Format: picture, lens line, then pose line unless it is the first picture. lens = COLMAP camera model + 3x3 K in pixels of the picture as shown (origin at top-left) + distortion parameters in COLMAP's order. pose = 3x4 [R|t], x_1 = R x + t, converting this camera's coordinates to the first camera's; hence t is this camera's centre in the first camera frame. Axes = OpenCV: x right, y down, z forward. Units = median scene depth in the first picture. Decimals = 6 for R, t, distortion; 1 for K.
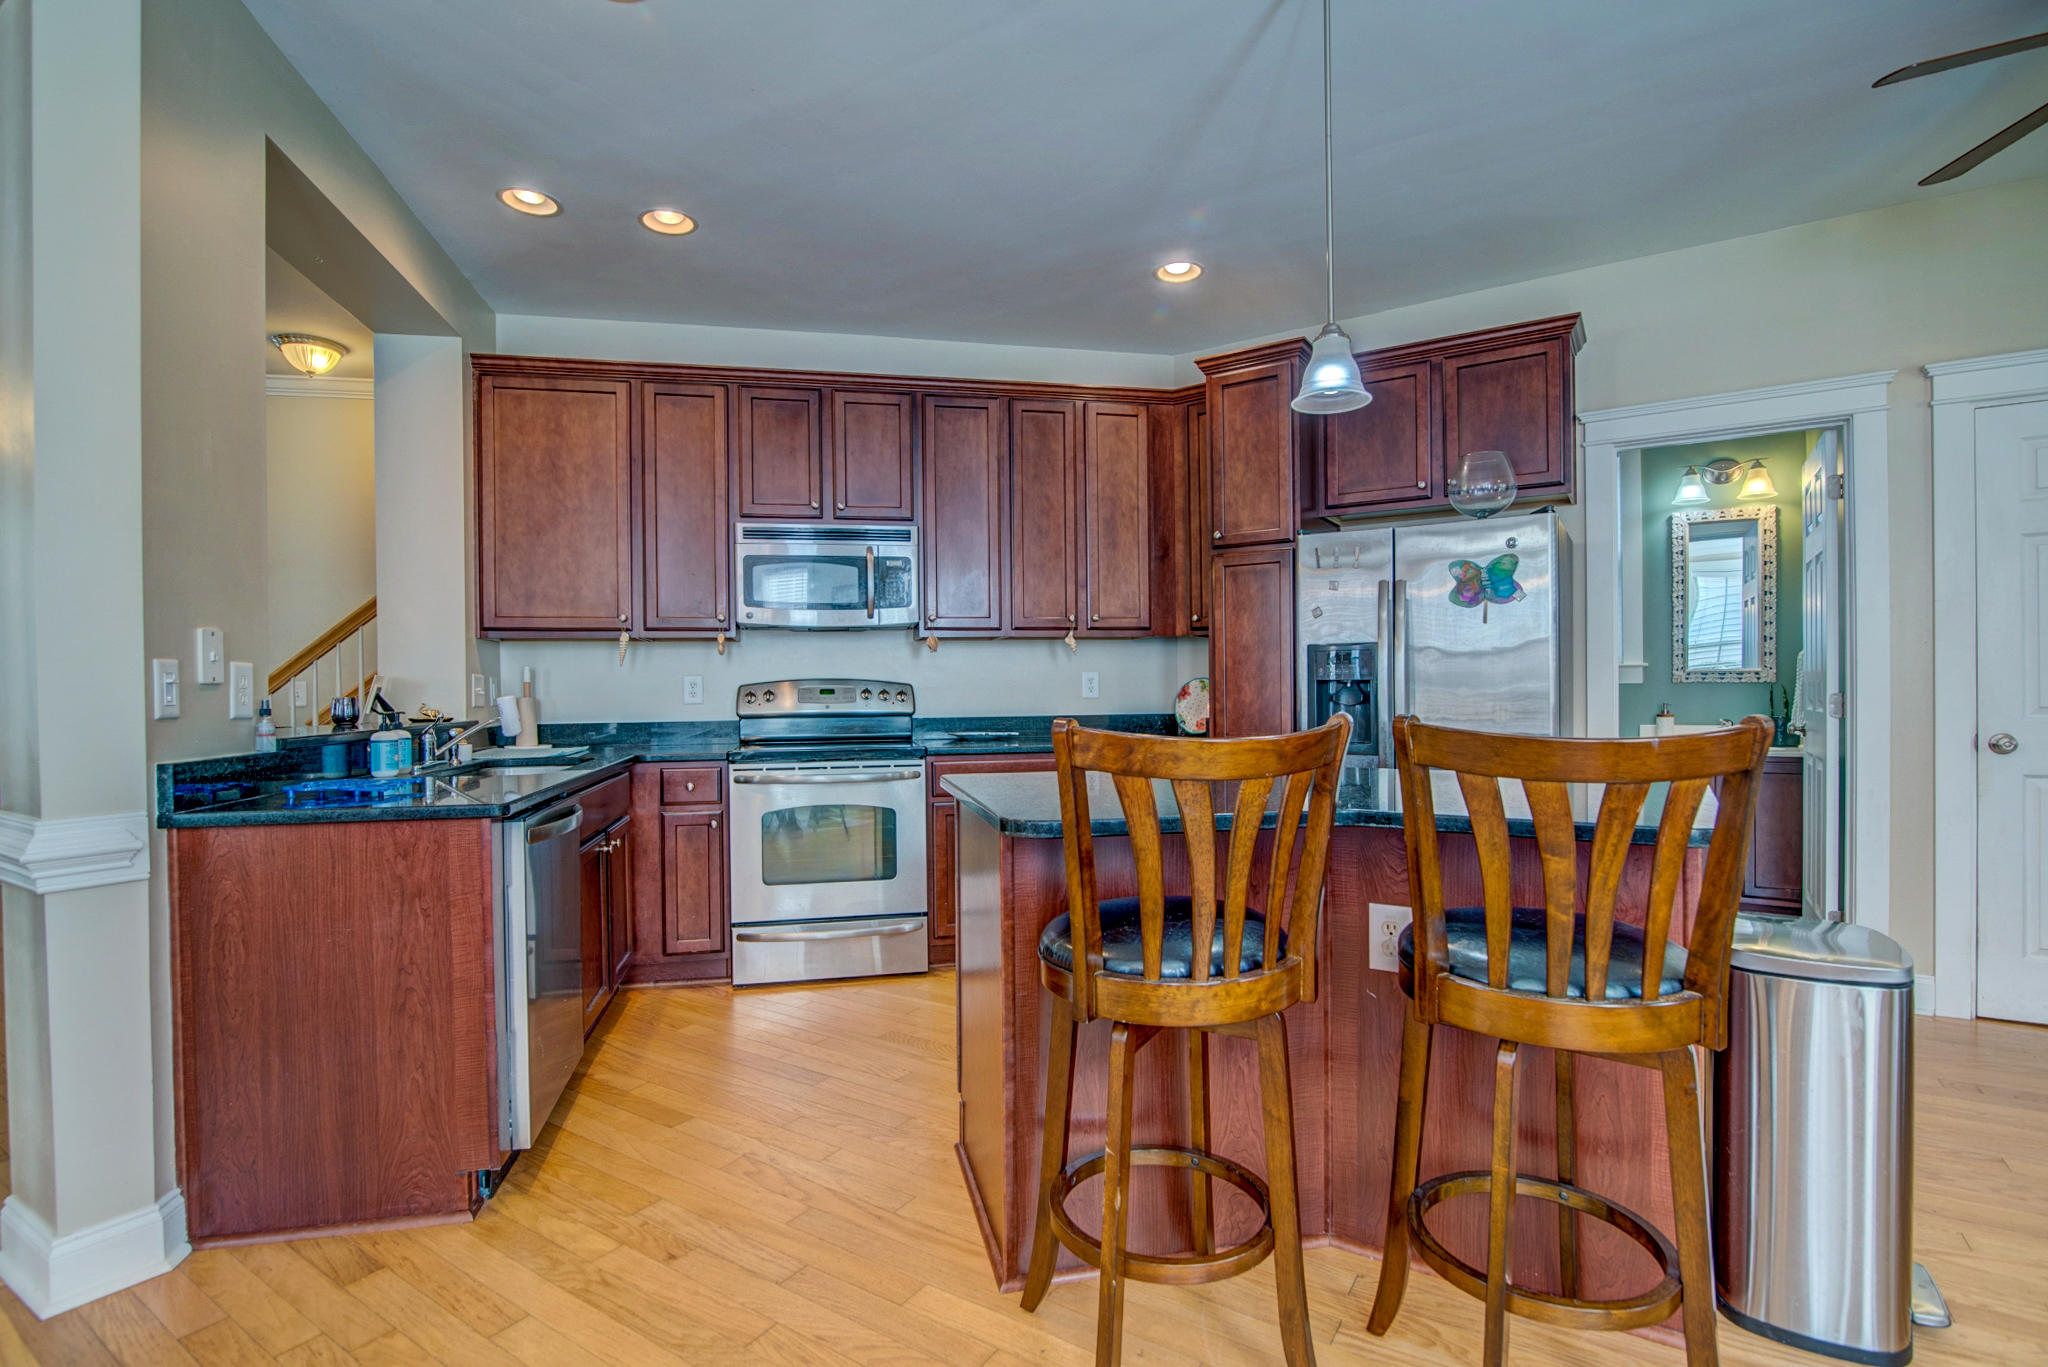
lens RADIAL K [[954.8, 0, 1020.1], [0, 954.8, 693.4], [0, 0, 1]] dist [-0.020221, 0.001120]
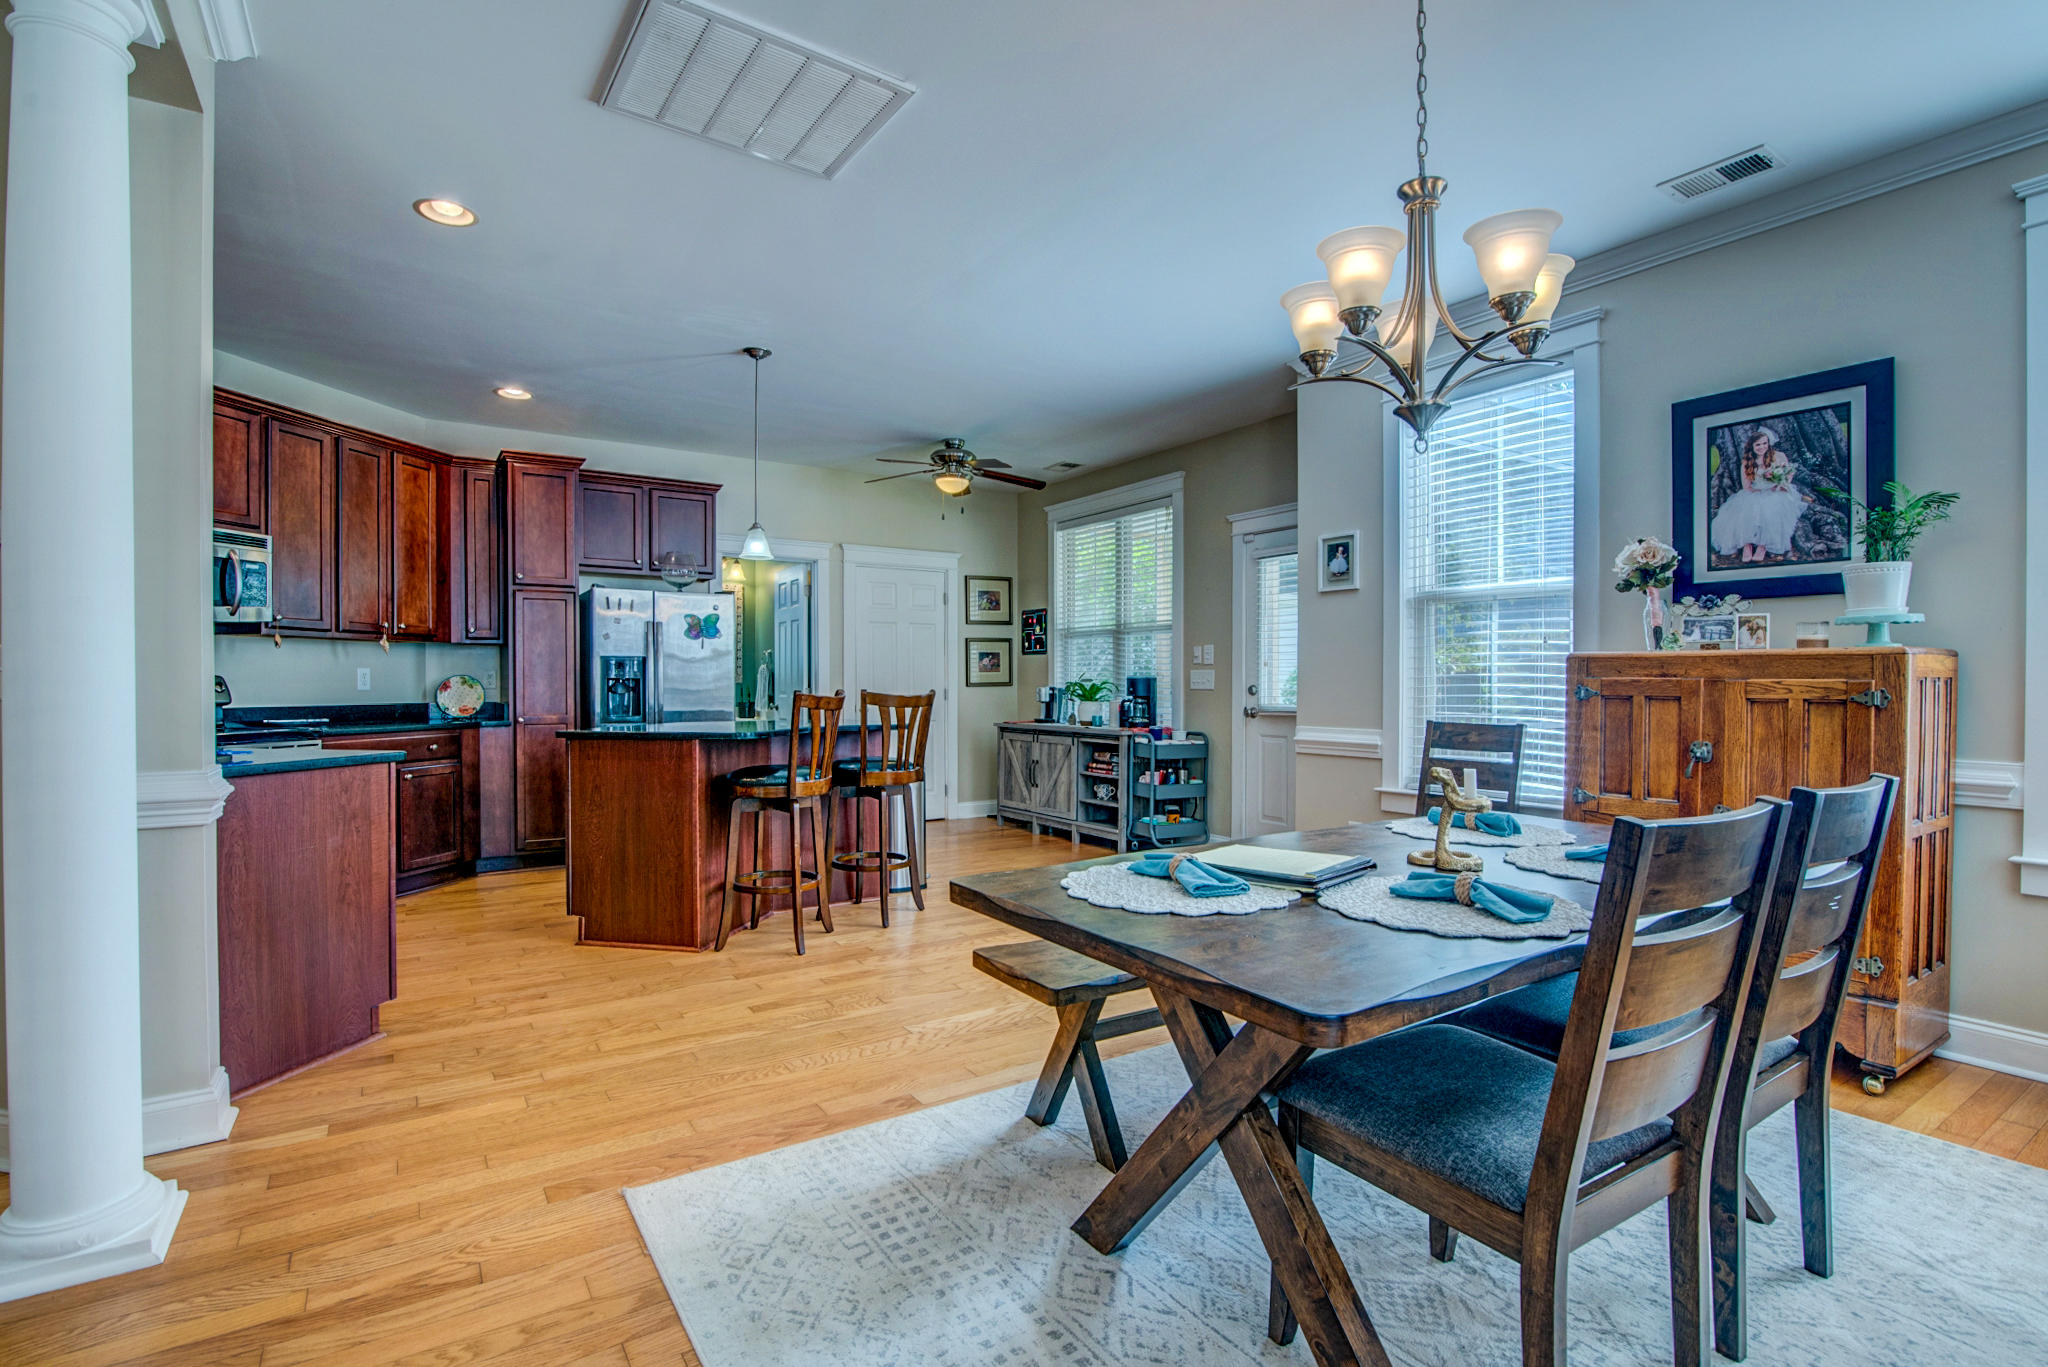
lens RADIAL K [[954.8, 0, 1015.1], [0, 954.8, 694.6], [0, 0, 1]] dist [-0.020221, 0.001120]
pose [[0.402456, -0.000827, 0.915439, -0.818393], [0.002288, 0.999997, -0.000102, 0.014995], [-0.915436, 0.002136, 0.402457, -0.264414]]
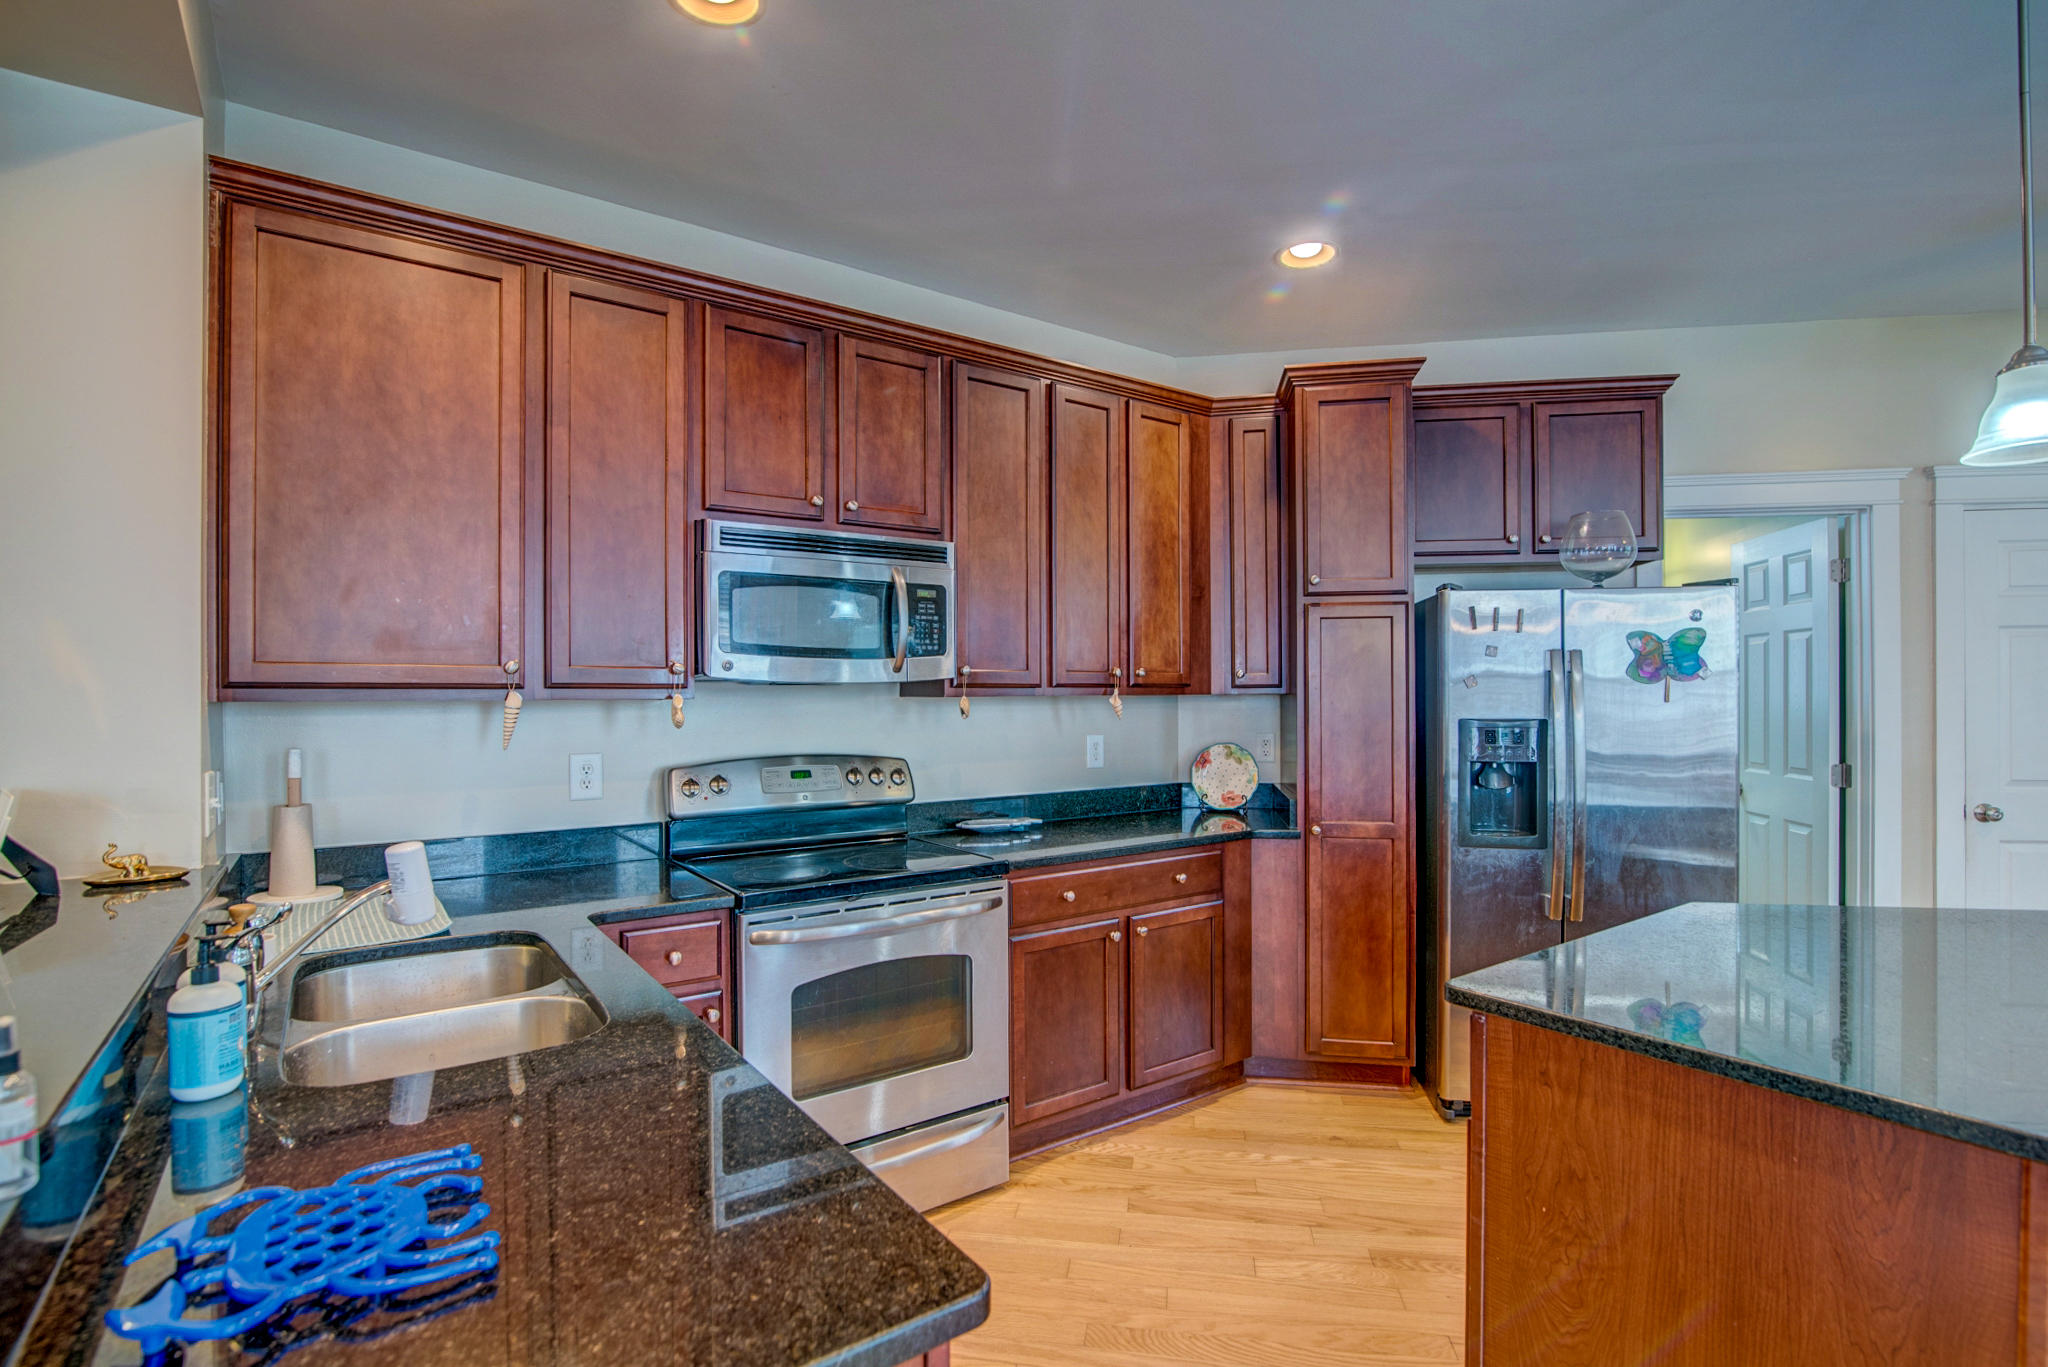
lens RADIAL K [[954.8, 0, 1017.1], [0, 954.8, 690.5], [0, 0, 1]] dist [-0.020221, 0.001120]
pose [[0.918593, 0.008705, 0.395109, -0.365343], [-0.003974, 0.999910, -0.012792, -0.059257], [-0.395185, 0.010180, 0.918545, 0.347808]]
